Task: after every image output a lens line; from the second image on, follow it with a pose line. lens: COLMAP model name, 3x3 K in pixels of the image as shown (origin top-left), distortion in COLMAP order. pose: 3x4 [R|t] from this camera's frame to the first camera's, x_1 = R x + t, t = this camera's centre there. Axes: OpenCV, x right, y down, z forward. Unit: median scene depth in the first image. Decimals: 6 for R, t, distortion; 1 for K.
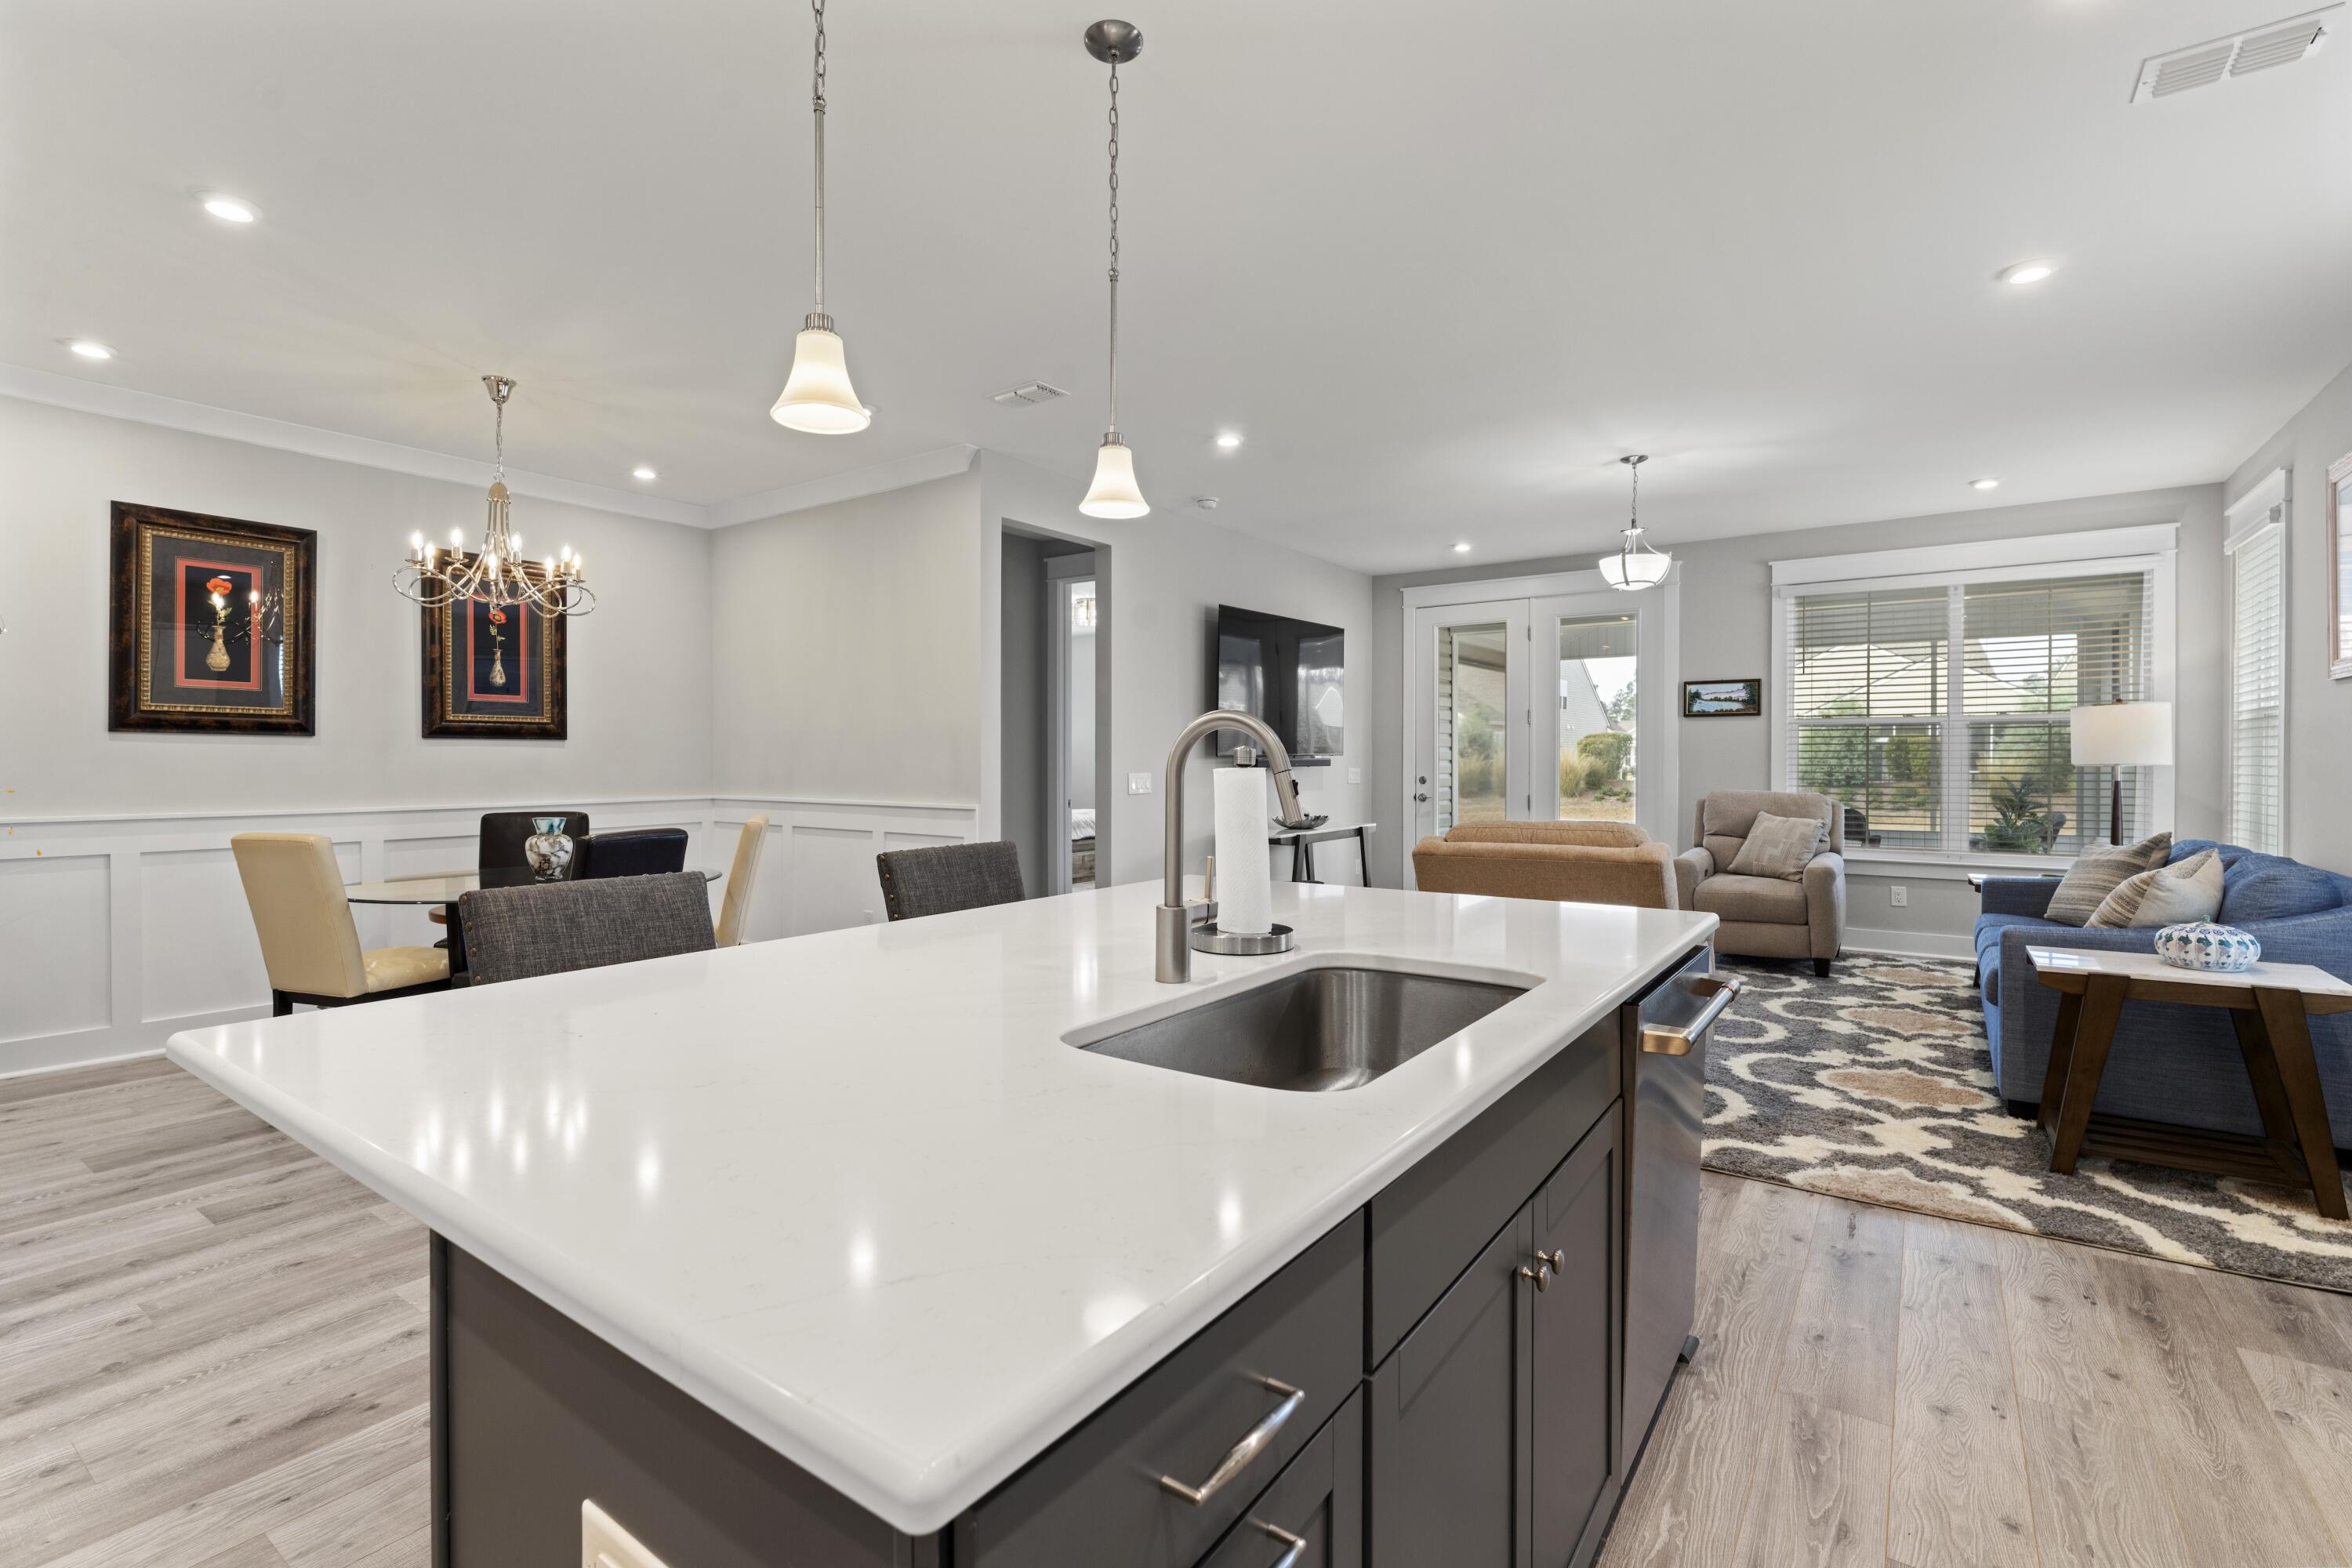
lens RADIAL K [[1064.5, 0, 1177.3], [0, 1064.5, 772.6], [0, 0, 1]] dist [0.000536, -0.000005]
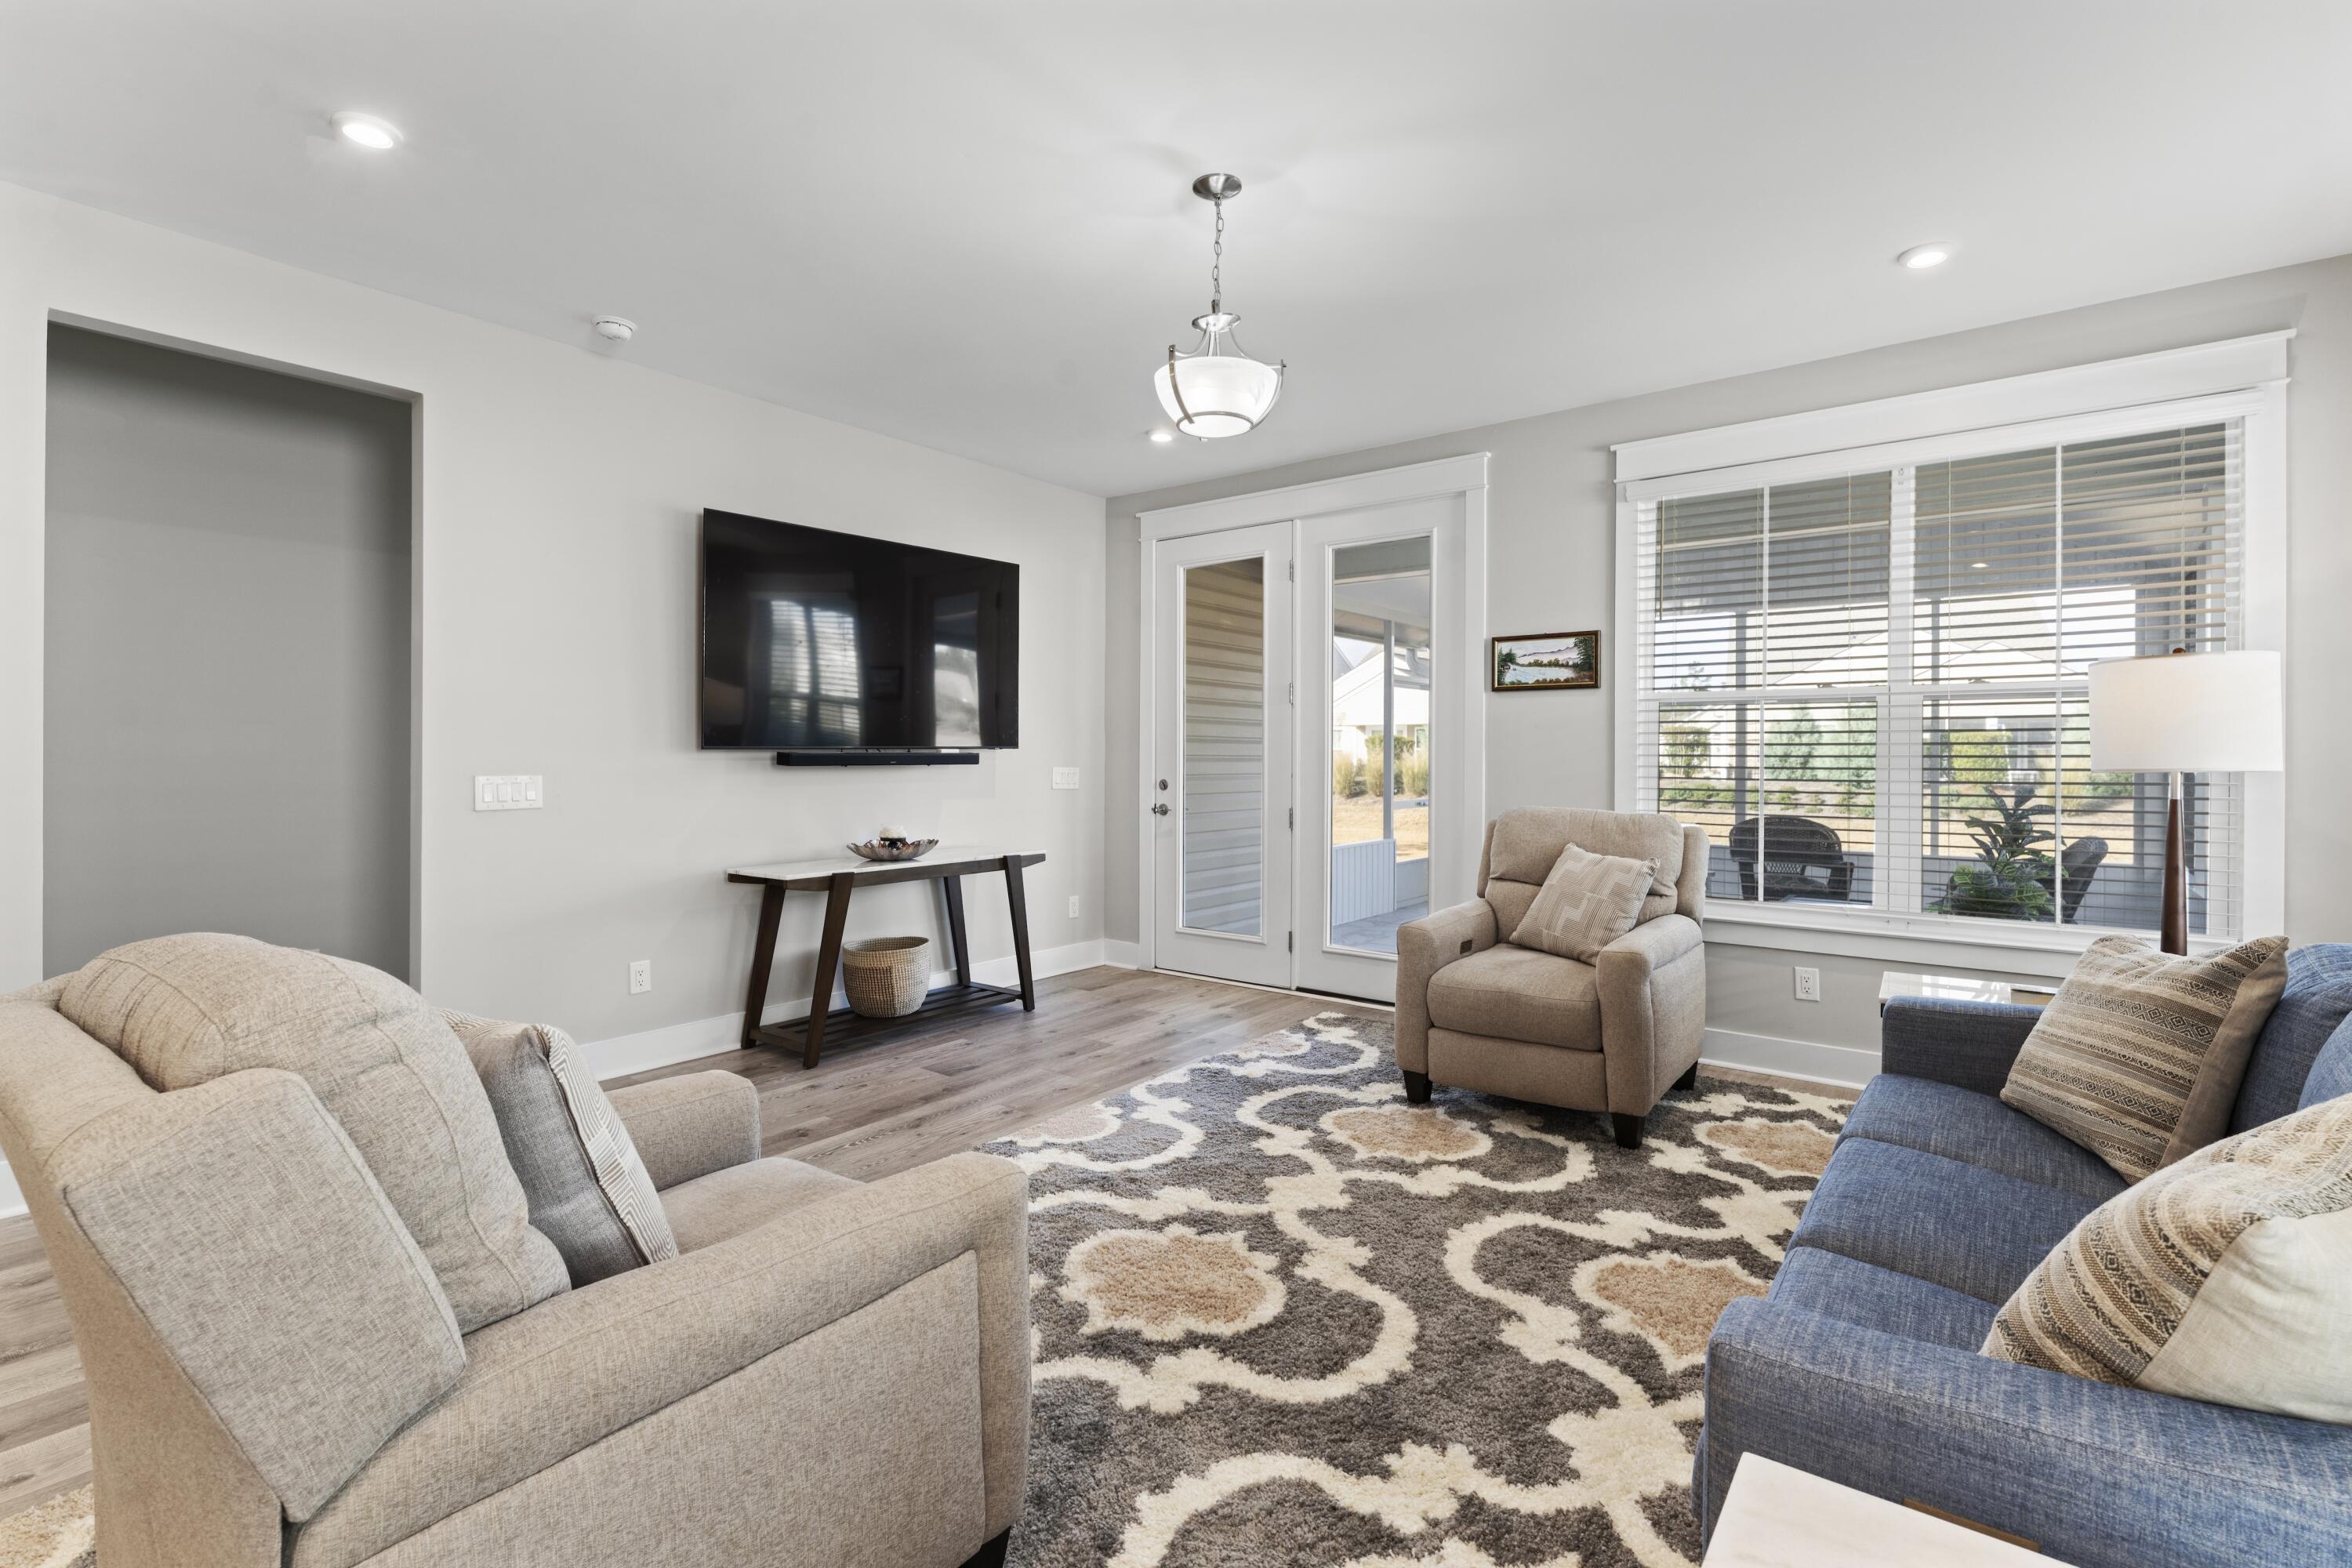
lens RADIAL K [[1066.0, 0, 1176.5], [0, 1066.0, 766.6], [0, 0, 1]] dist [-0.000757, -0.001162]
pose [[0.998967, 0.004952, -0.045170, 0.331339], [-0.004983, 0.999987, -0.000563, -0.005455], [0.045167, 0.000788, 0.998979, 0.361093]]
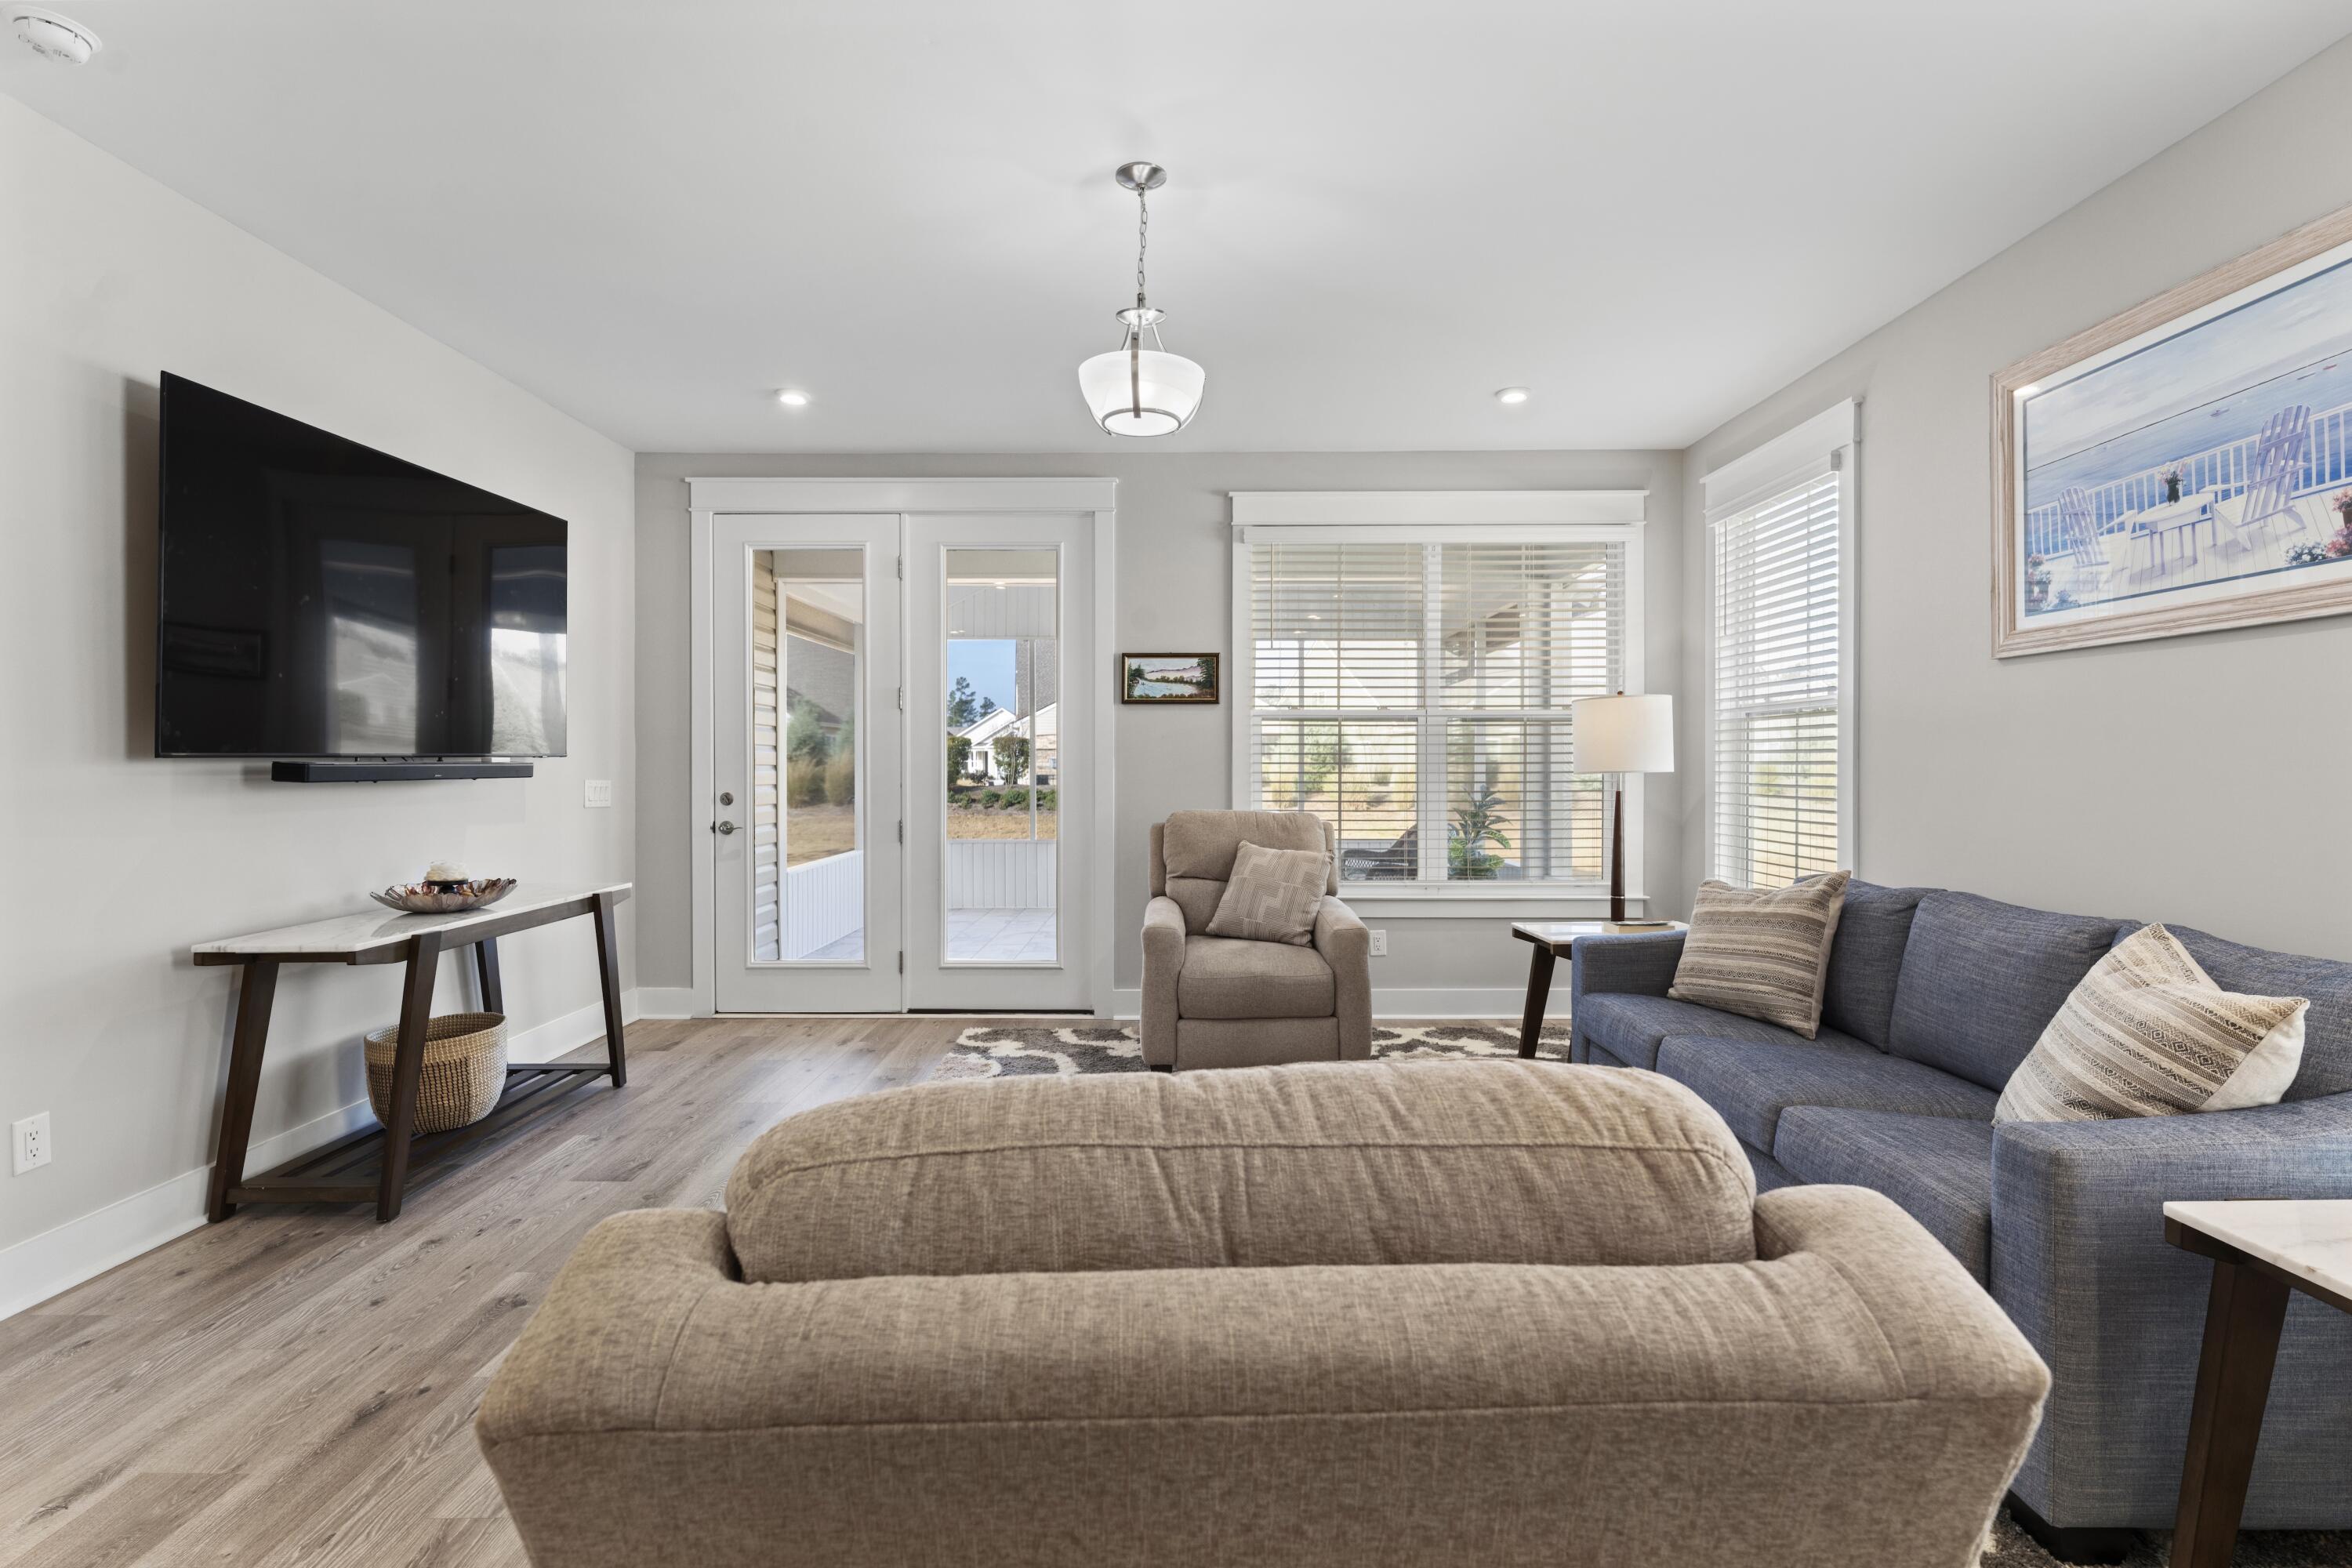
lens RADIAL K [[1056.8, 0, 1177.5], [0, 1056.8, 779.2], [0, 0, 1]] dist [-0.000679, -0.000674]
pose [[0.817513, -0.007087, 0.575866, 0.114771], [0.006057, 0.999975, 0.003708, -0.005748], [-0.575878, 0.000457, 0.817536, 0.440196]]
